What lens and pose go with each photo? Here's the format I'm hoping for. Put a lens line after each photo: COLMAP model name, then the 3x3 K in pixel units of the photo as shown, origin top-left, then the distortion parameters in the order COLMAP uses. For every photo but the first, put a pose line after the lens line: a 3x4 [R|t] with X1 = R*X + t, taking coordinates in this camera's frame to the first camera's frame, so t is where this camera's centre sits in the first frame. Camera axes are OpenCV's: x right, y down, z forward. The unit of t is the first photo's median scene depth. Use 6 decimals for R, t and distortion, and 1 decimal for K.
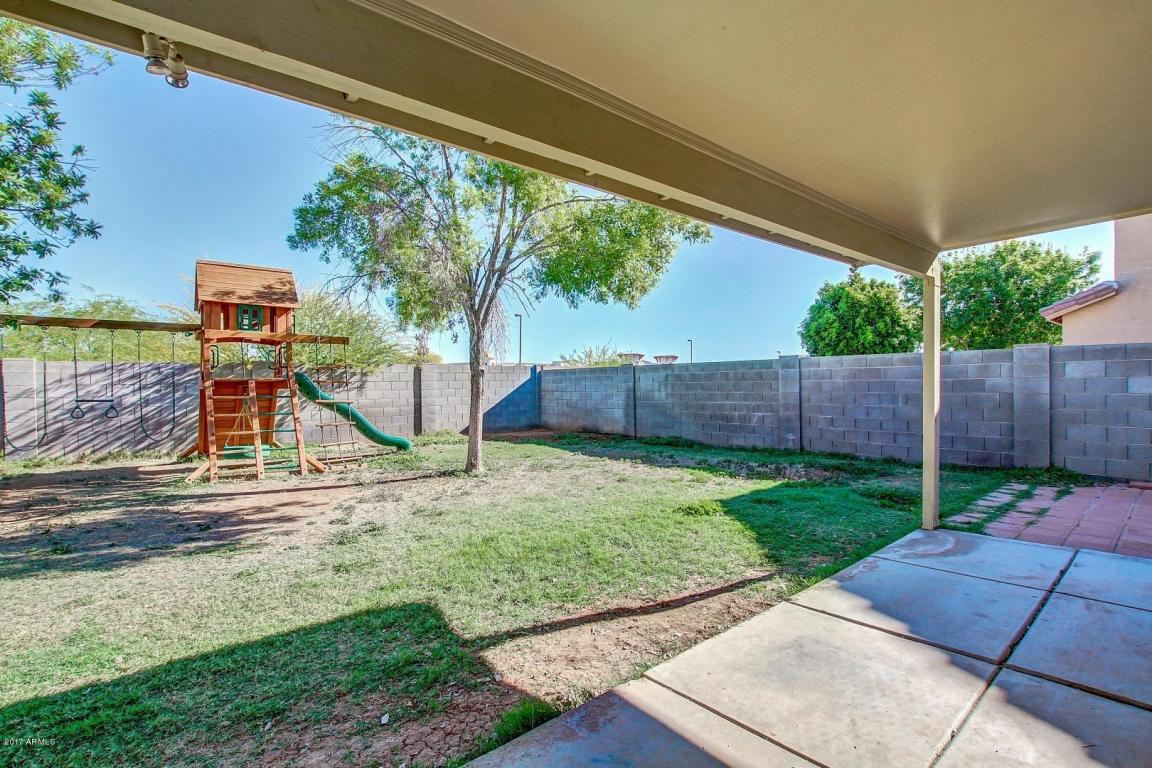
lens RADIAL K [[537.0, 0, 573.9], [0, 537.0, 385.1], [0, 0, 1]] dist [-0.024027, 0.002171]
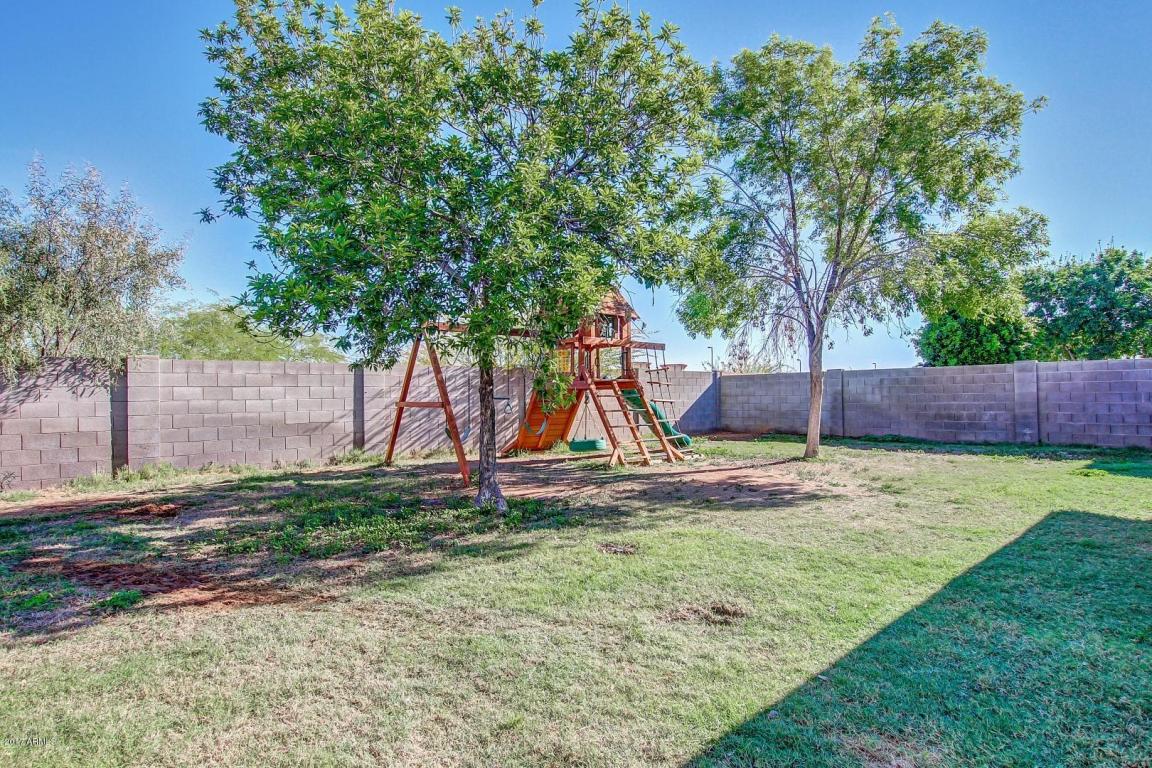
lens RADIAL K [[599.2, 0, 577.6], [0, 599.2, 392.3], [0, 0, 1]] dist [-0.015081, -0.000181]
pose [[0.999265, -0.001675, 0.038290, -0.472500], [0.001992, 0.999964, -0.008231, 0.016516], [-0.038275, 0.008301, 0.999233, -0.183274]]
